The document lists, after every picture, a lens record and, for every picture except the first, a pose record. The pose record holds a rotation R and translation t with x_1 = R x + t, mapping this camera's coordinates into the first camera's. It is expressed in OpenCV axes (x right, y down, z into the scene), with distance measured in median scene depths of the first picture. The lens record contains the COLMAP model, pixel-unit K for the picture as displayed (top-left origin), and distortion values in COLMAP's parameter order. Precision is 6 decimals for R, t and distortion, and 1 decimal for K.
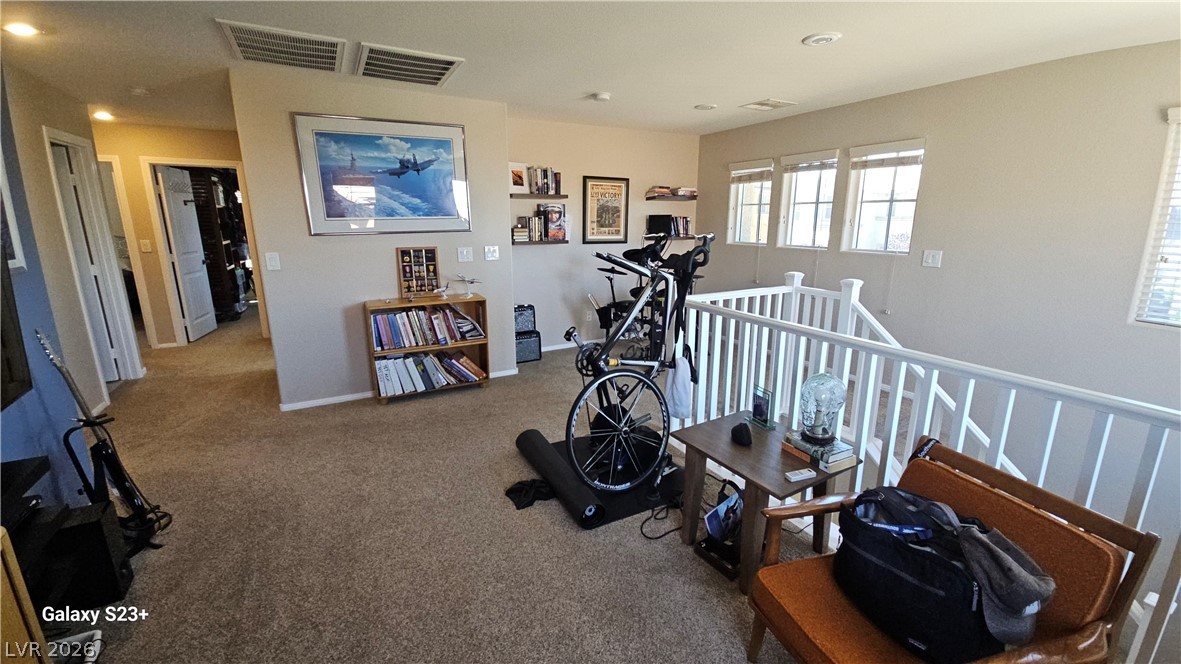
lens RADIAL K [[479.1, 0, 586.8], [0, 479.1, 331.9], [0, 0, 1]] dist [0.003420, -0.004492]
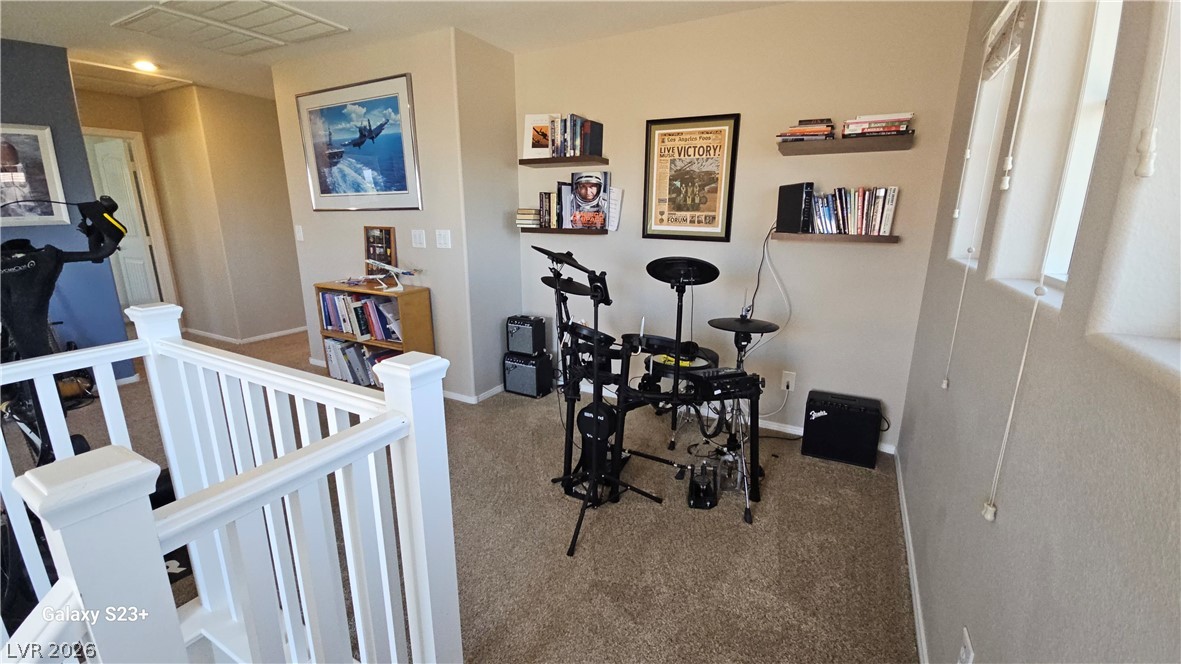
lens RADIAL K [[479.1, 0, 598.3], [0, 479.1, 331.1], [0, 0, 1]] dist [0.003420, -0.004492]
pose [[0.551255, 0.206522, -0.808373, 0.520131], [-0.201108, 0.973204, 0.111491, -0.139806], [0.809737, 0.101110, 0.578016, 0.689411]]
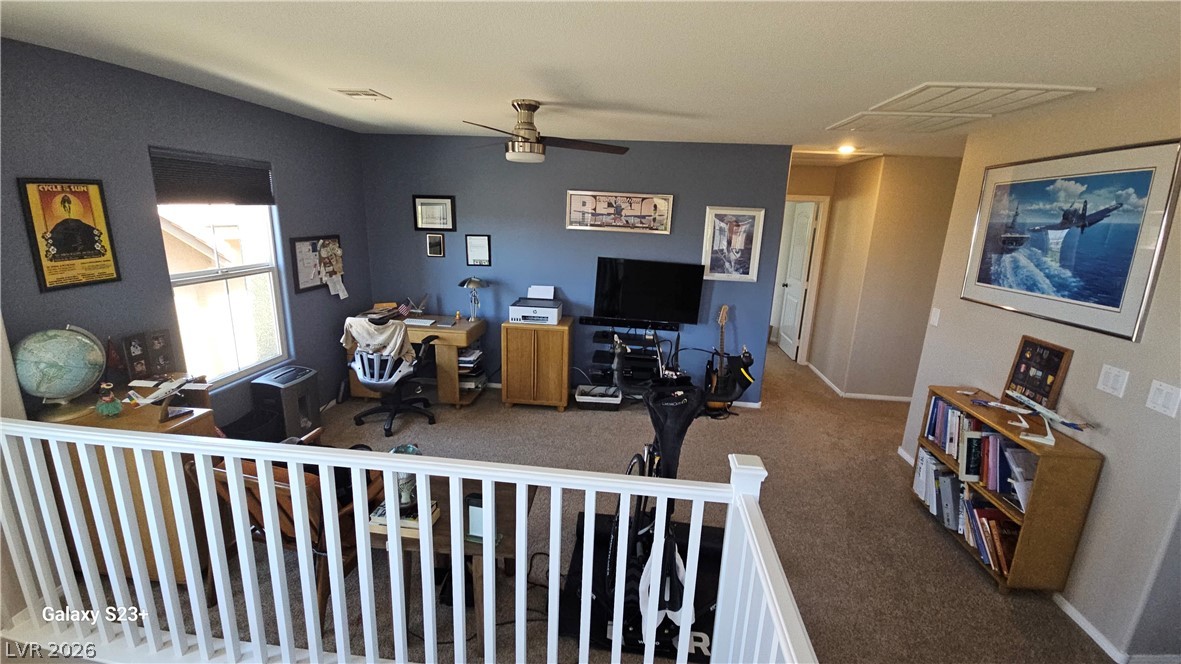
lens RADIAL K [[479.1, 0, 593.1], [0, 479.1, 330.5], [0, 0, 1]] dist [0.003420, -0.004492]
pose [[-0.564208, 0.177154, -0.806403, 0.422125], [-0.227016, 0.905775, 0.357819, -0.233670], [0.793809, 0.384951, -0.470829, 0.670500]]
